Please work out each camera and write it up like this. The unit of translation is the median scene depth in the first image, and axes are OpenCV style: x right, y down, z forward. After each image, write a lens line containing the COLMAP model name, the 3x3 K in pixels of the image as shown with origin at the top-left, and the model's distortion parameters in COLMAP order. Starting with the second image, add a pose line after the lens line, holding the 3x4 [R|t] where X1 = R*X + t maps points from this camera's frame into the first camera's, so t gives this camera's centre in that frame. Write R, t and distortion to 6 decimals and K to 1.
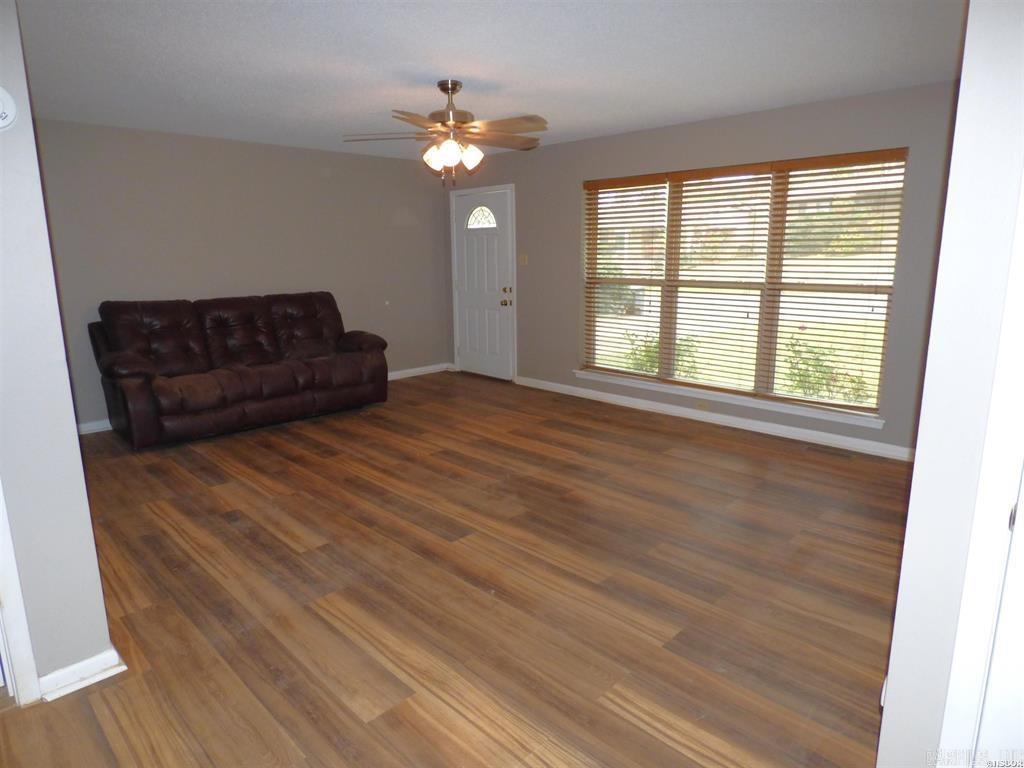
lens RADIAL K [[621.2, 0, 512.4], [0, 621.2, 386.3], [0, 0, 1]] dist [-0.012031, 0.000745]
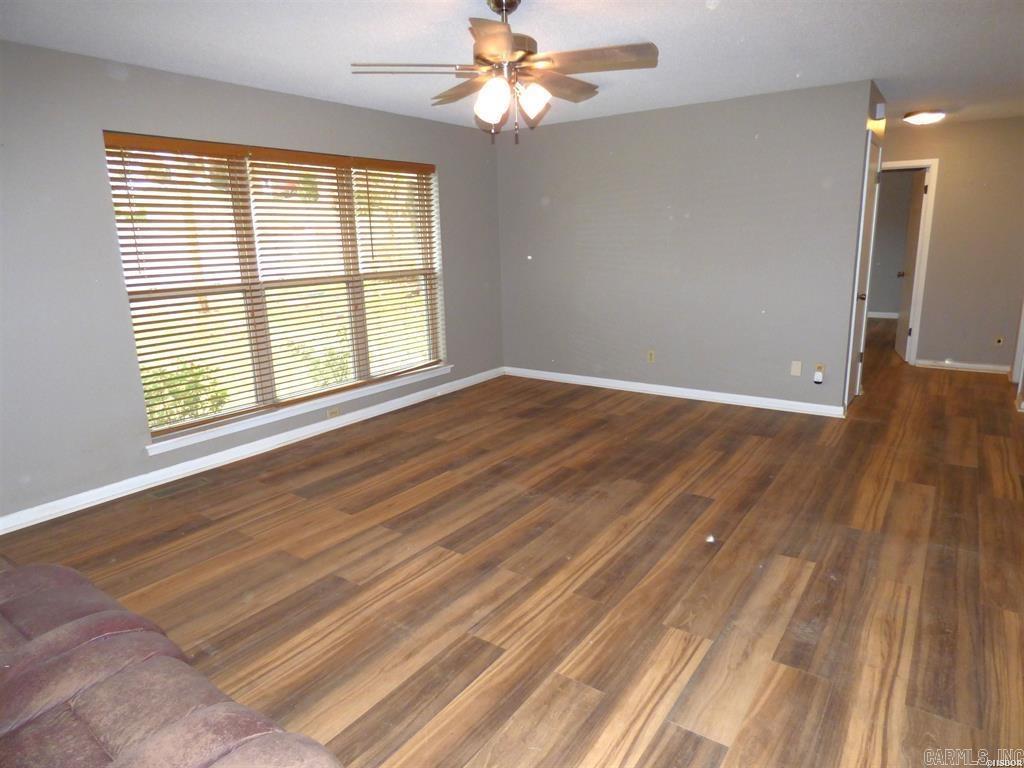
lens RADIAL K [[621.2, 0, 513.4], [0, 621.2, 384.6], [0, 0, 1]] dist [-0.012031, 0.000745]
pose [[-0.162477, -0.211499, 0.963779, -0.807403], [0.239620, 0.939060, 0.246471, -0.223097], [-0.957175, 0.270987, -0.101896, 1.079358]]
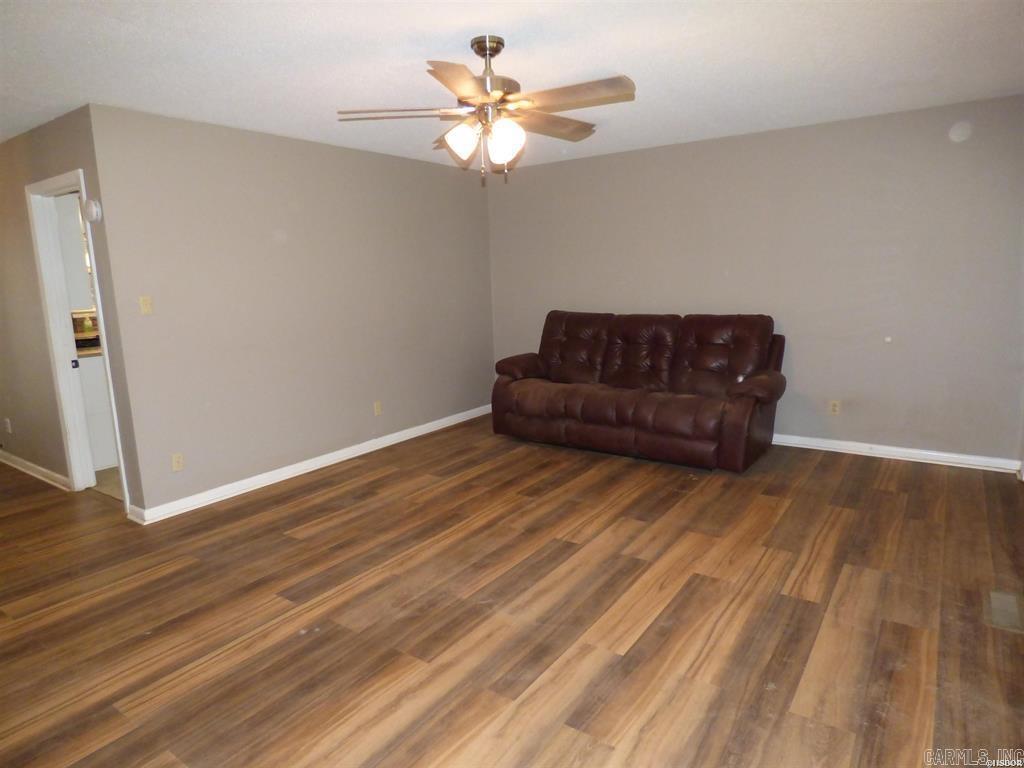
lens RADIAL K [[621.2, 0, 513.8], [0, 621.2, 377.0], [0, 0, 1]] dist [-0.012031, 0.000745]
pose [[0.171245, 0.164395, -0.971416, 0.622167], [-0.178471, 0.974845, 0.133514, -0.193029], [0.968929, 0.150506, 0.196278, 0.863200]]
